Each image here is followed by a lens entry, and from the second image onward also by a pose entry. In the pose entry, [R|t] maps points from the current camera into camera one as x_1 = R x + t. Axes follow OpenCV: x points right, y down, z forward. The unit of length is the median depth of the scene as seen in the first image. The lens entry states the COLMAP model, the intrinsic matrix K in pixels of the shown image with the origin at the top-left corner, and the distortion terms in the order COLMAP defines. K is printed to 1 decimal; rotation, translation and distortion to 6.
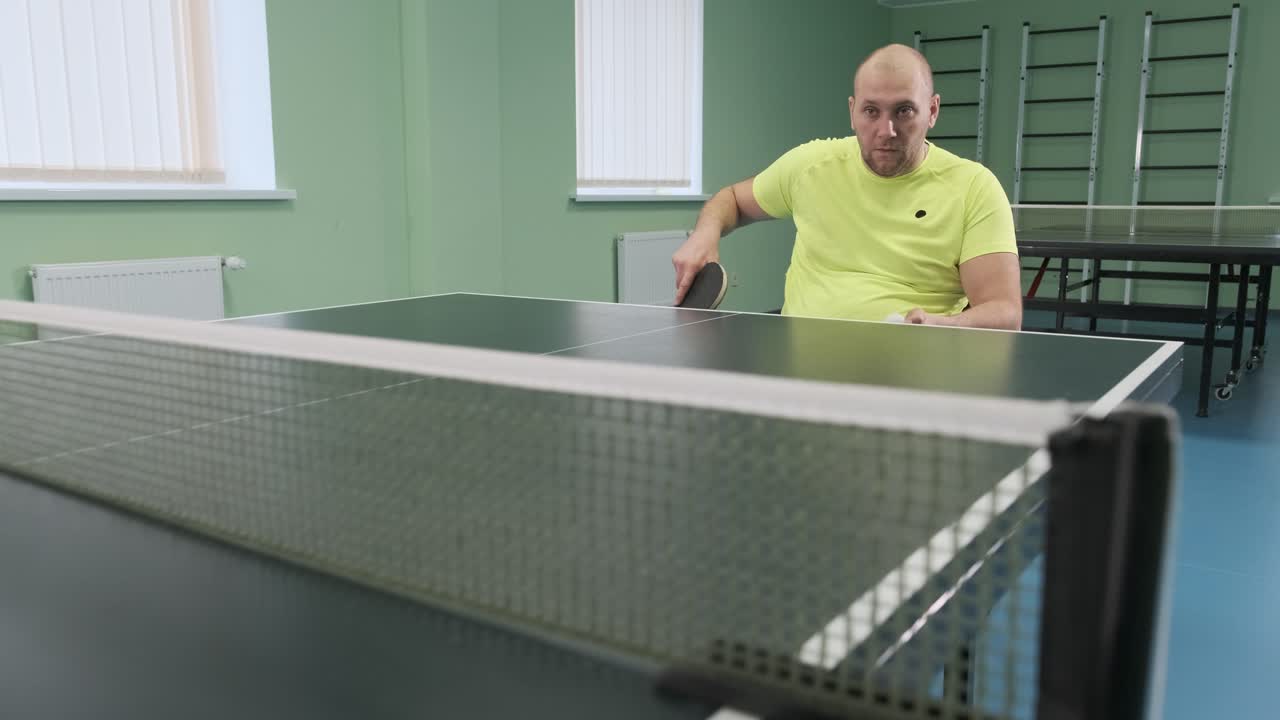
lens RADIAL K [[1010.2, 0, 635.7], [0, 1010.2, 350.3], [0, 0, 1]] dist [-0.029490, 0.000915]
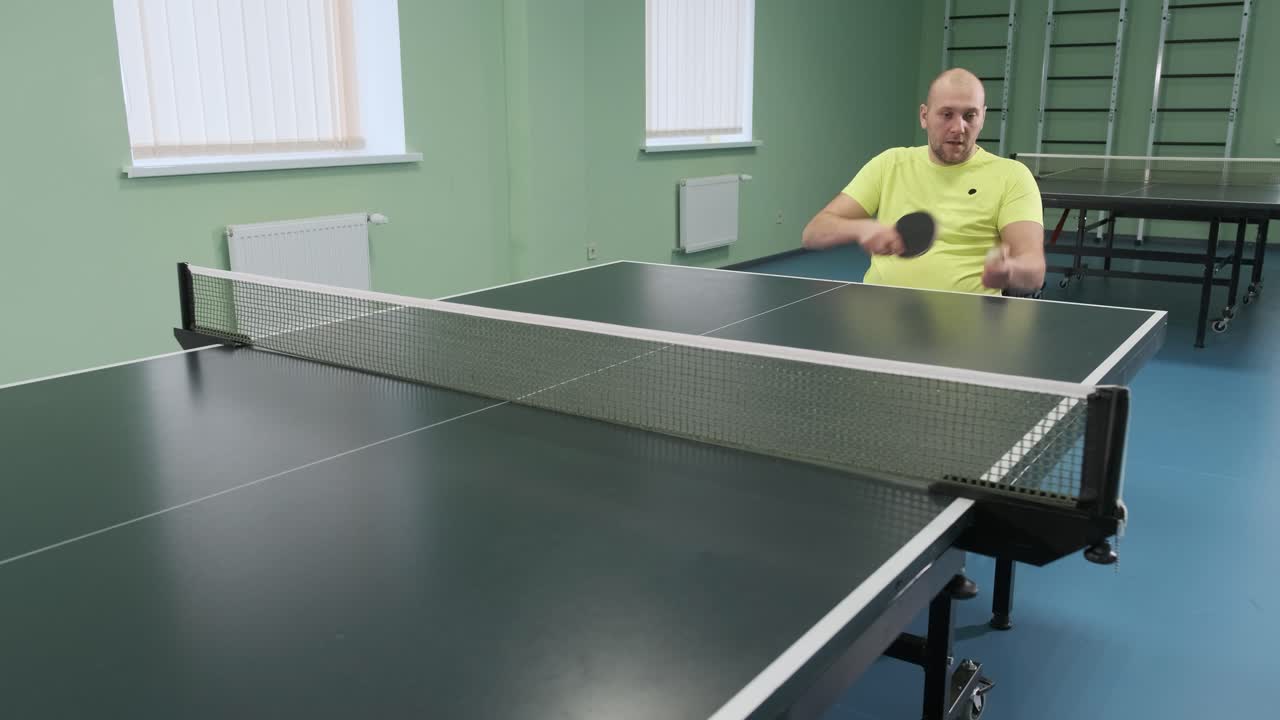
lens RADIAL K [[1010.2, 0, 635.7], [0, 1010.2, 350.3], [0, 0, 1]] dist [-0.029490, 0.000915]
pose [[0.999940, -0.001085, -0.010862, -0.057926], [0.001952, 0.996784, 0.080111, -0.018692], [0.010740, -0.080127, 0.996727, -0.127163]]
